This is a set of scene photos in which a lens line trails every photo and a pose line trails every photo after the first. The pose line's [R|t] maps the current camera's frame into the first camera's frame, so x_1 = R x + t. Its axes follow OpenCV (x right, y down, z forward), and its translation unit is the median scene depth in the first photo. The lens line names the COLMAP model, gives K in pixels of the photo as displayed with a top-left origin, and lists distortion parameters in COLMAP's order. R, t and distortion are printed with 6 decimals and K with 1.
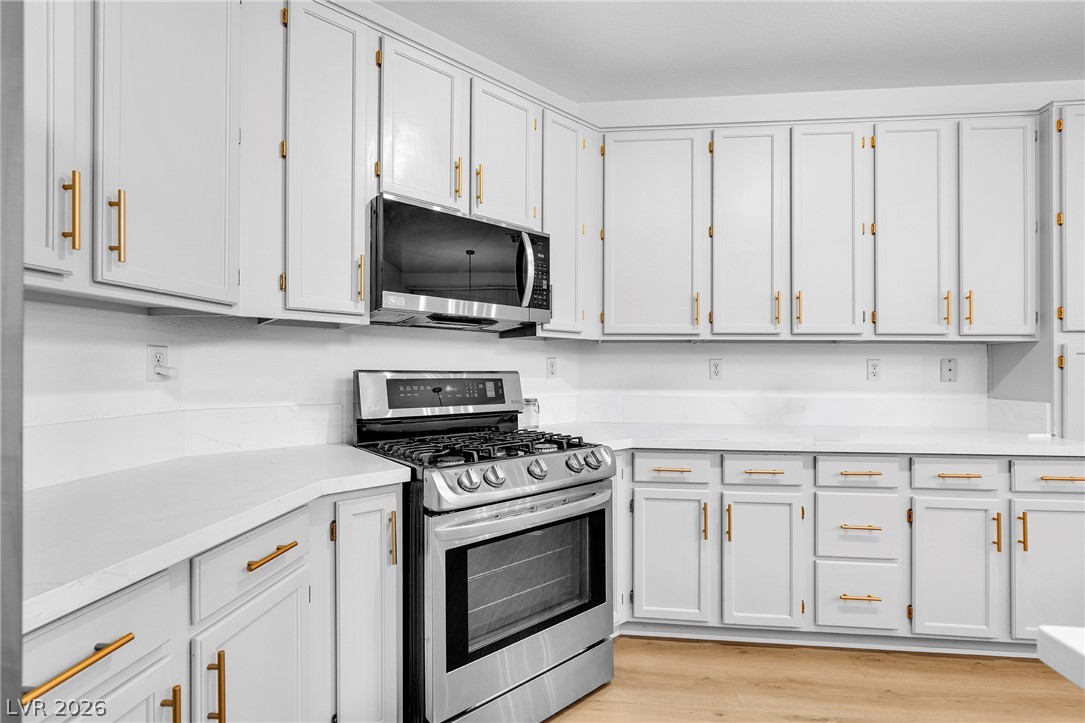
lens RADIAL K [[491.2, 0, 546.2], [0, 491.2, 359.2], [0, 0, 1]] dist [0.000344, 0.000198]
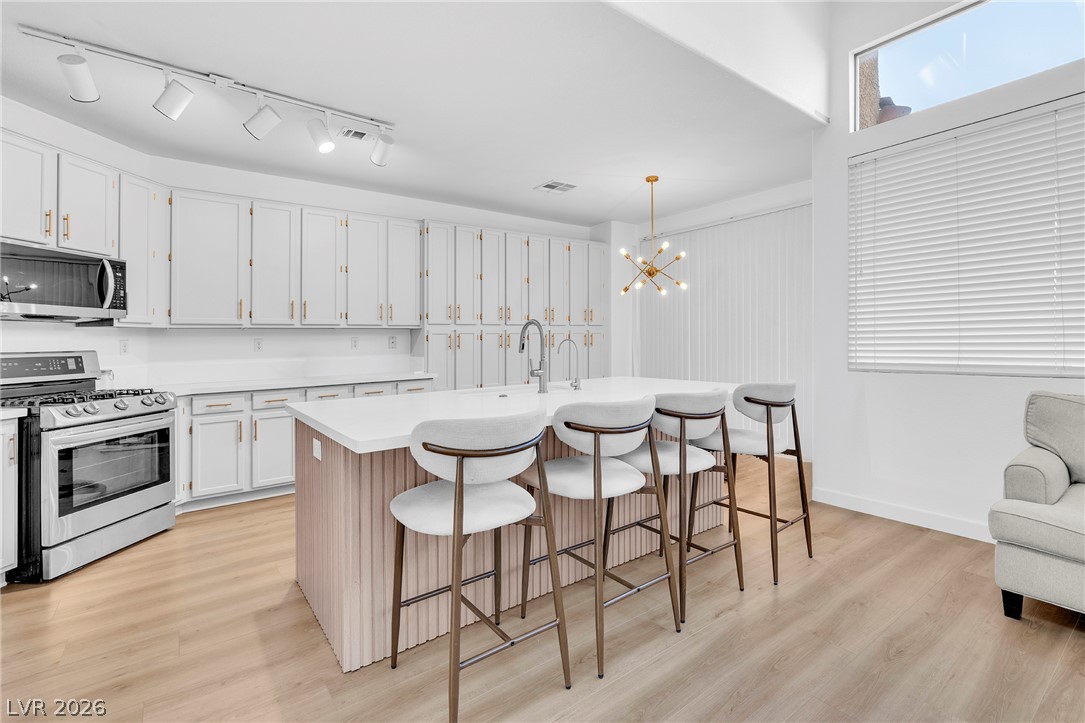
lens RADIAL K [[499.2, 0, 540.4], [0, 499.2, 323.6], [0, 0, 1]] dist [0.001393, 0.000969]
pose [[0.739892, 0.003047, 0.672718, -0.087823], [0.010193, 0.999824, -0.015739, -0.020006], [-0.672648, 0.018502, 0.739731, -1.051417]]
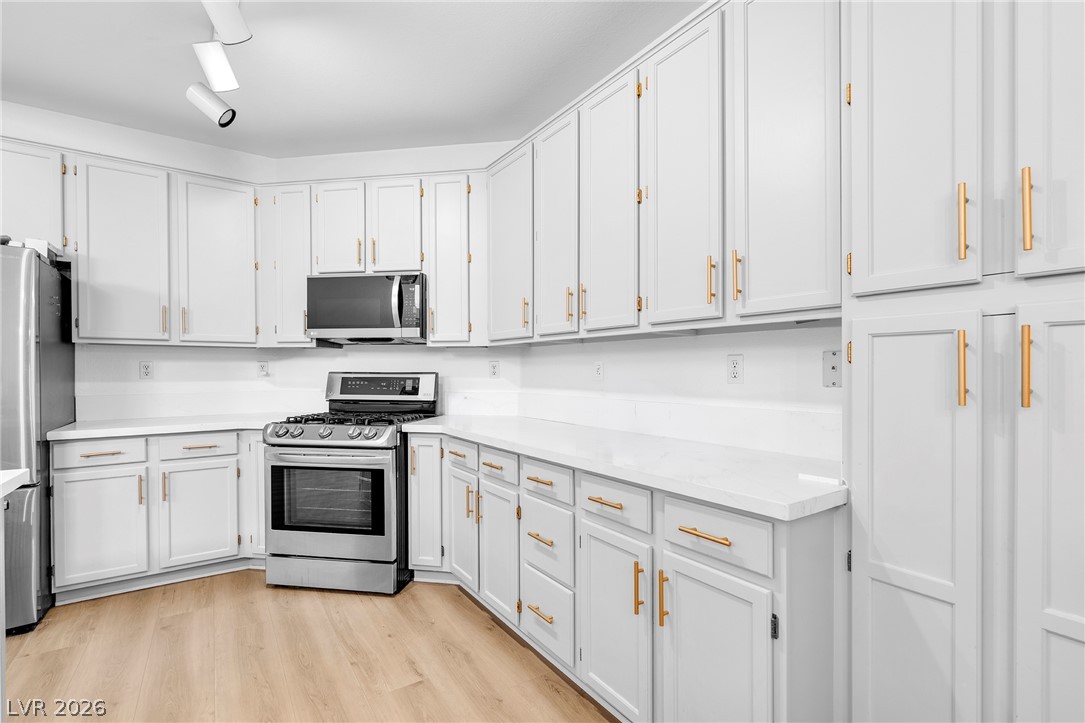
lens RADIAL K [[510.0, 0, 542.5], [0, 510.0, 361.5], [0, 0, 1]] dist [0.000503, 0.000064]
pose [[0.628656, -0.020796, -0.777406, 1.351303], [0.017681, 0.999766, -0.012445, 0.019147], [0.777483, -0.005922, 0.628876, 0.384801]]
